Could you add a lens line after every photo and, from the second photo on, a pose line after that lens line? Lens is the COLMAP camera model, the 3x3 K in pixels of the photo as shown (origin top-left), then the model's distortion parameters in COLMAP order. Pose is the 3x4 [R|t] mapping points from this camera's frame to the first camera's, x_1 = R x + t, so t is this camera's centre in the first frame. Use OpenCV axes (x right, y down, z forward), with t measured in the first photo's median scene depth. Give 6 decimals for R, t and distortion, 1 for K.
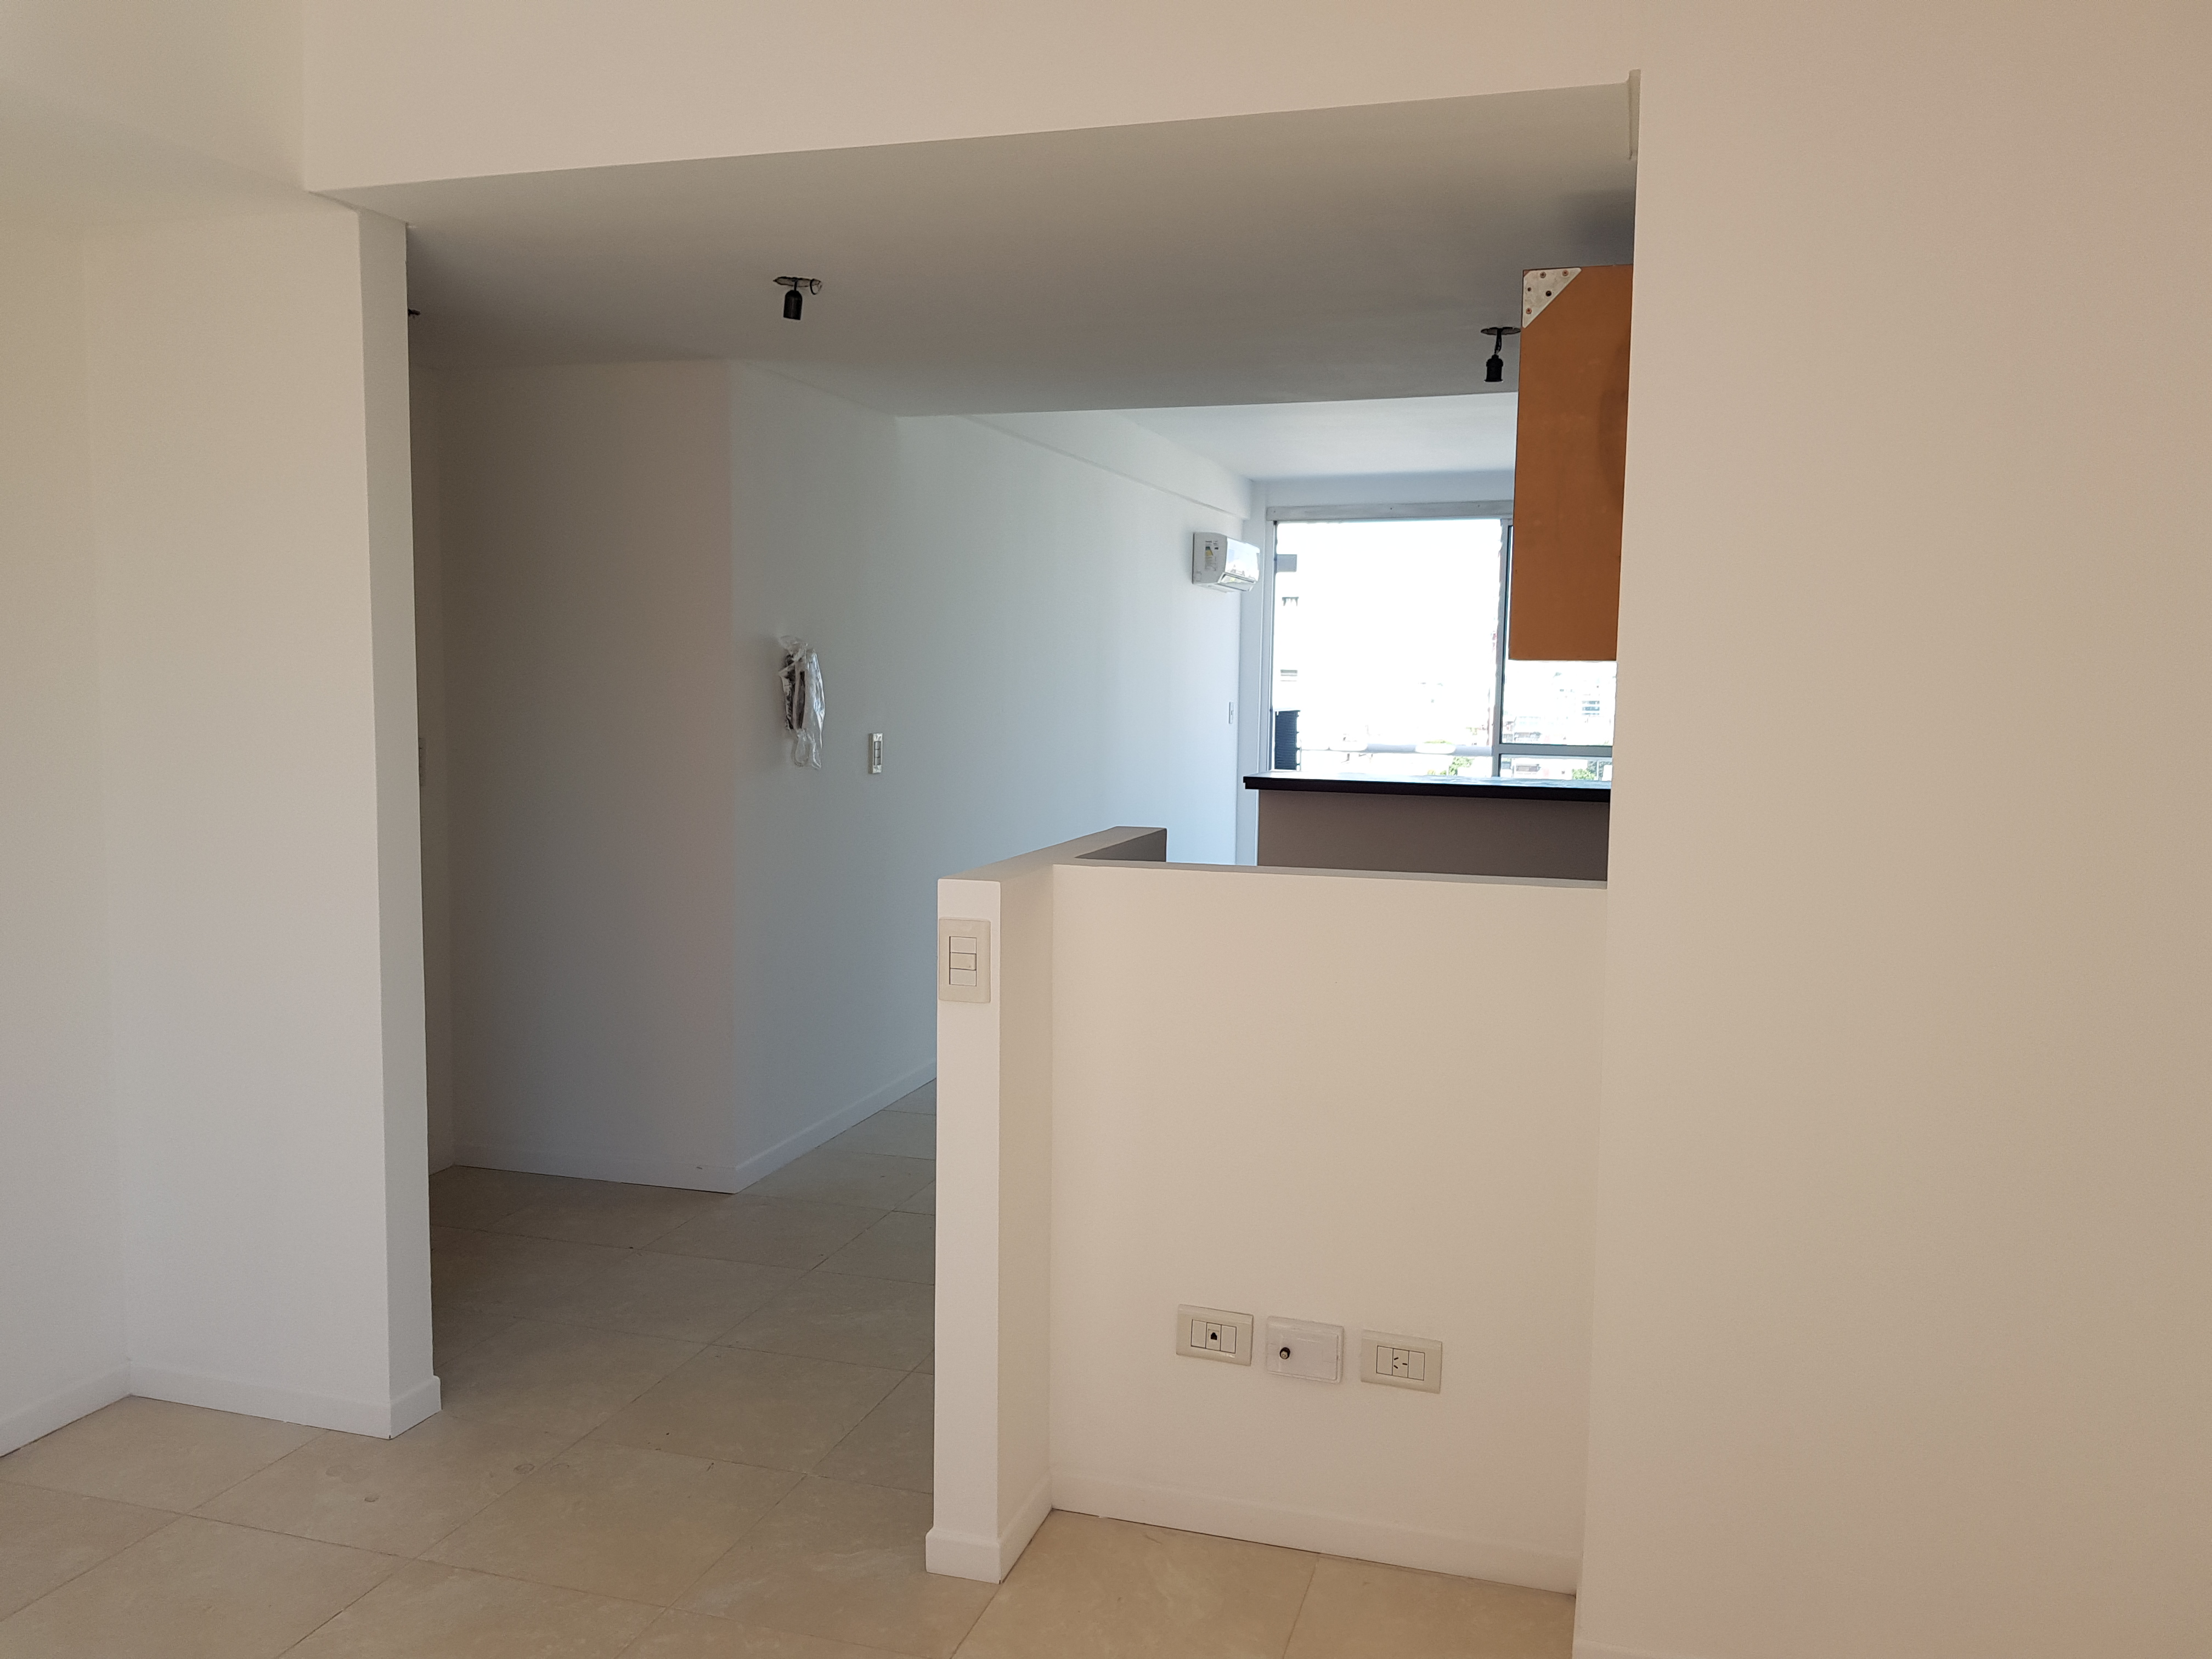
lens RADIAL K [[1677.6, 0, 1100.6], [0, 1677.6, 830.1], [0, 0, 1]] dist [0.070445, -0.003697]
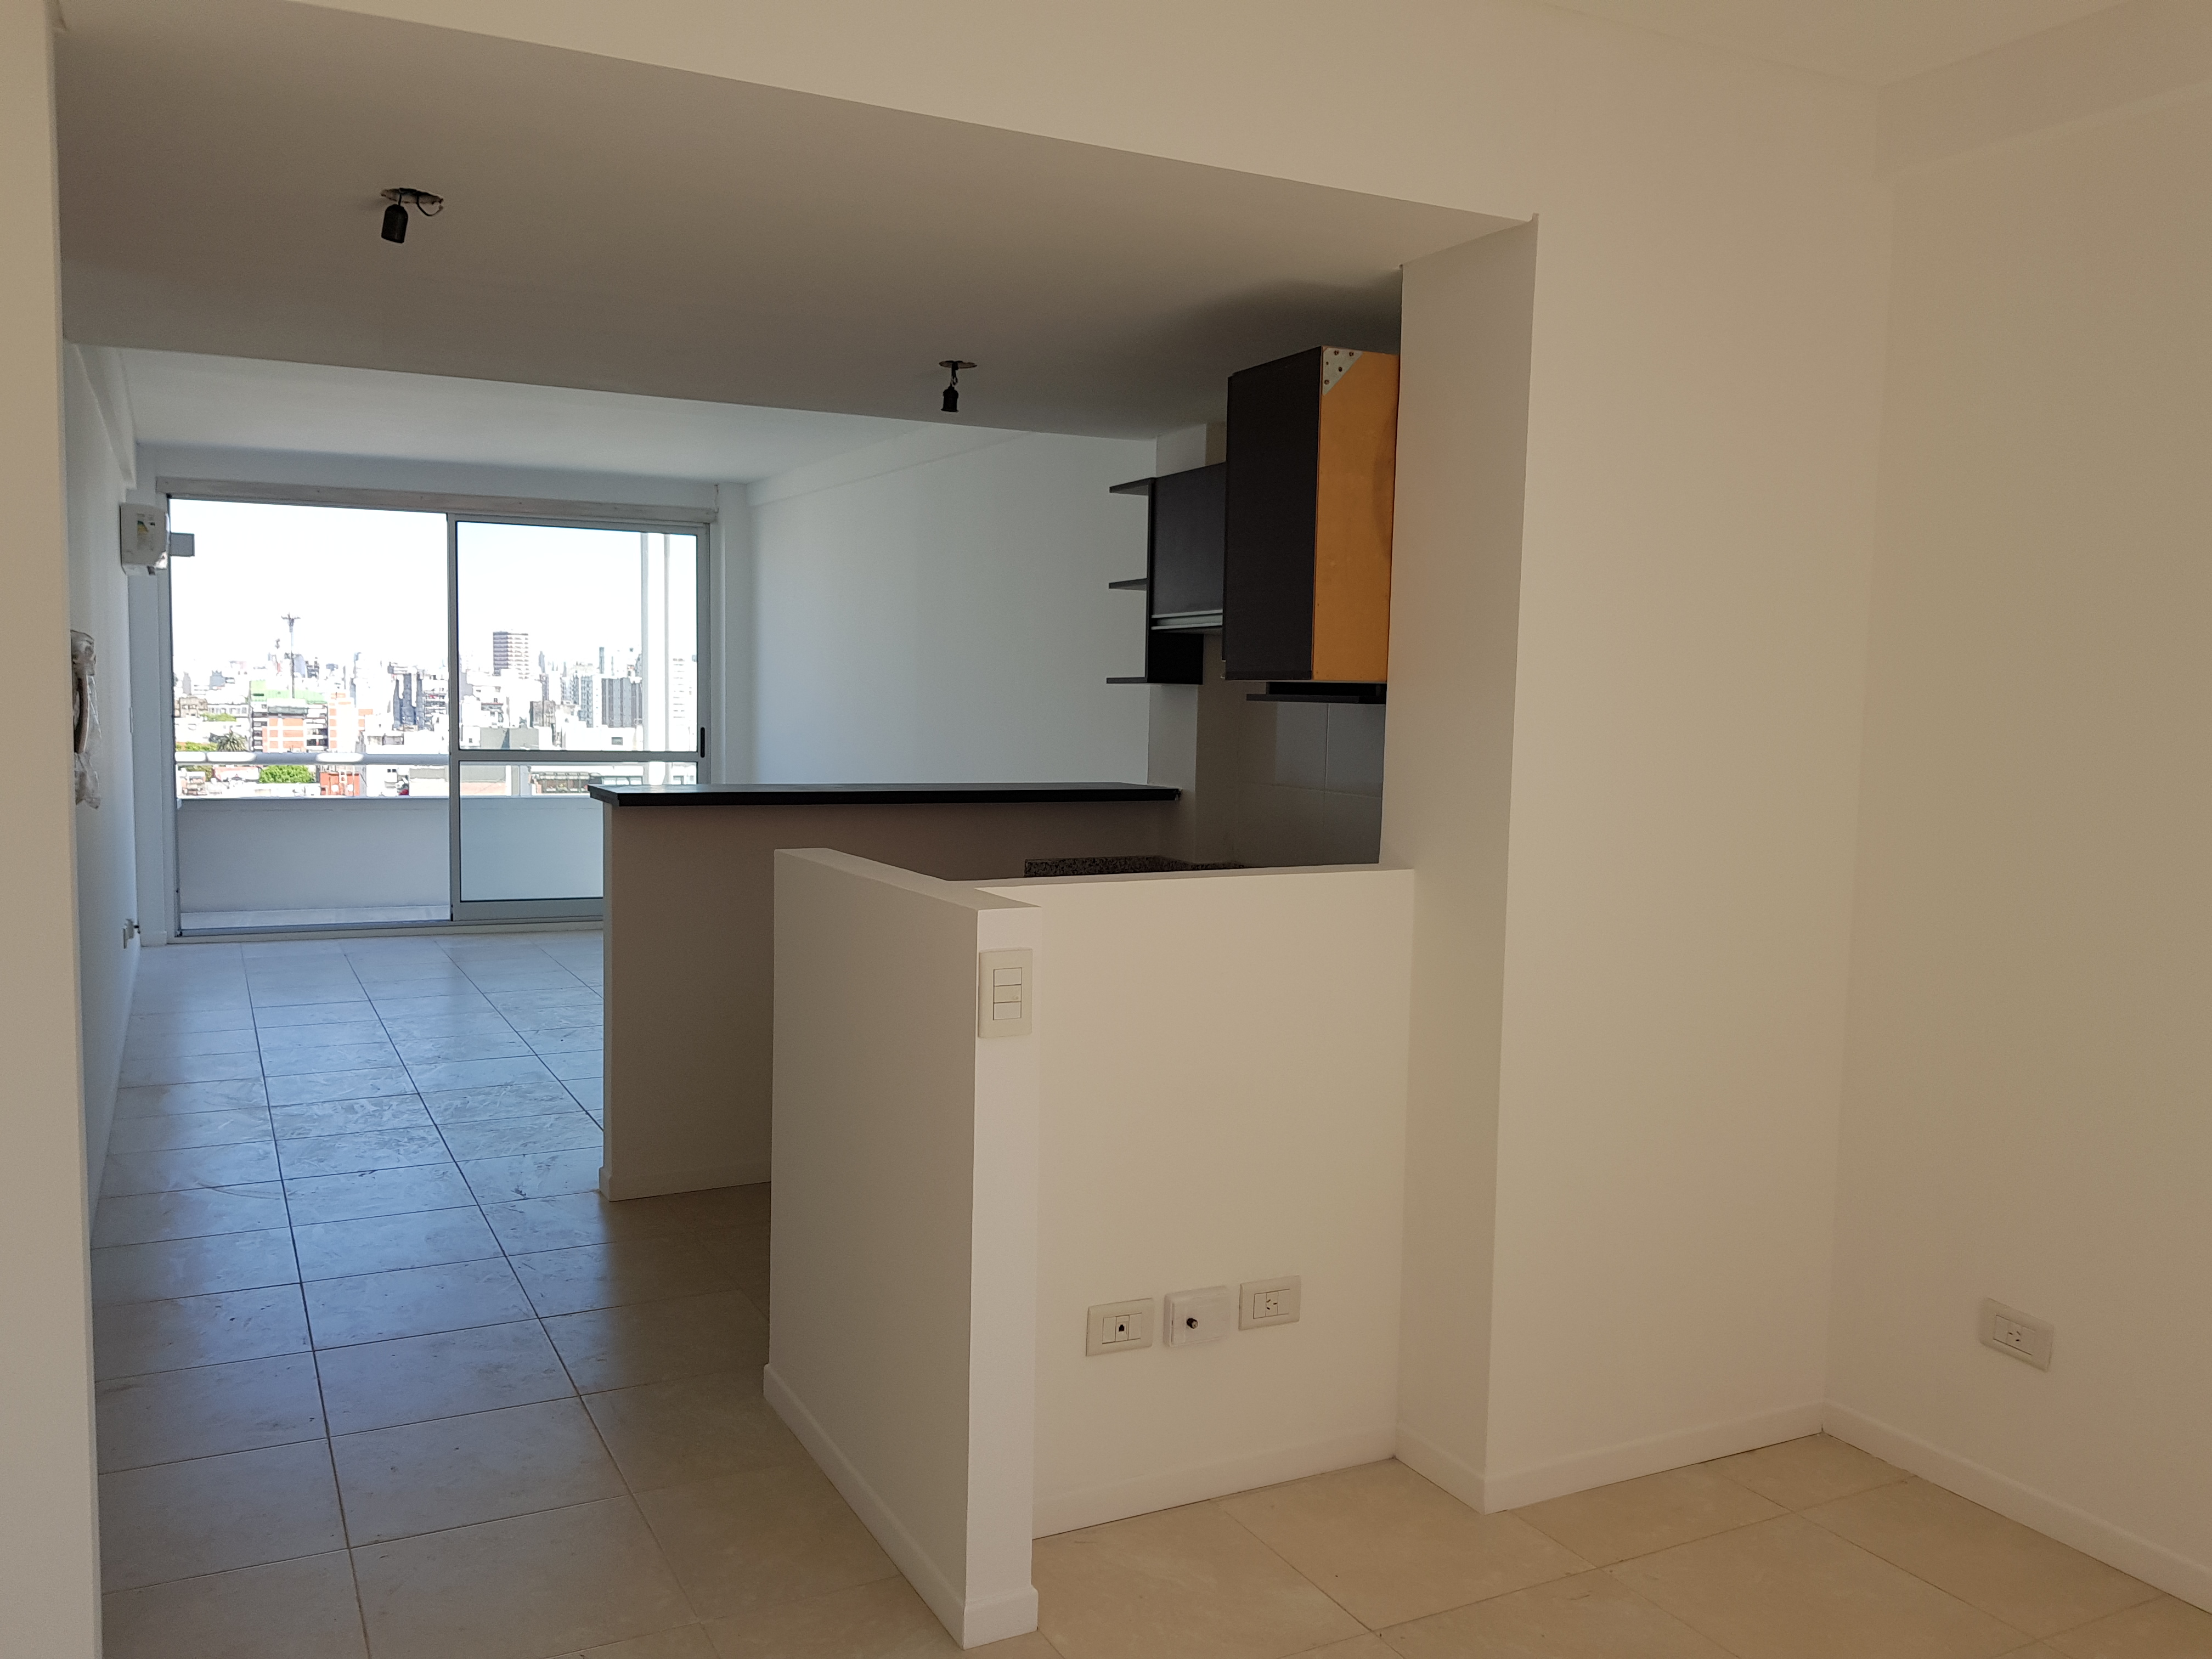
lens RADIAL K [[1677.6, 0, 1095.9], [0, 1677.6, 837.4], [0, 0, 1]] dist [0.070445, -0.003697]
pose [[0.735553, -0.061633, 0.674657, -0.499613], [0.059521, 0.997881, 0.026268, -0.023885], [-0.674847, 0.020835, 0.737663, 0.189710]]
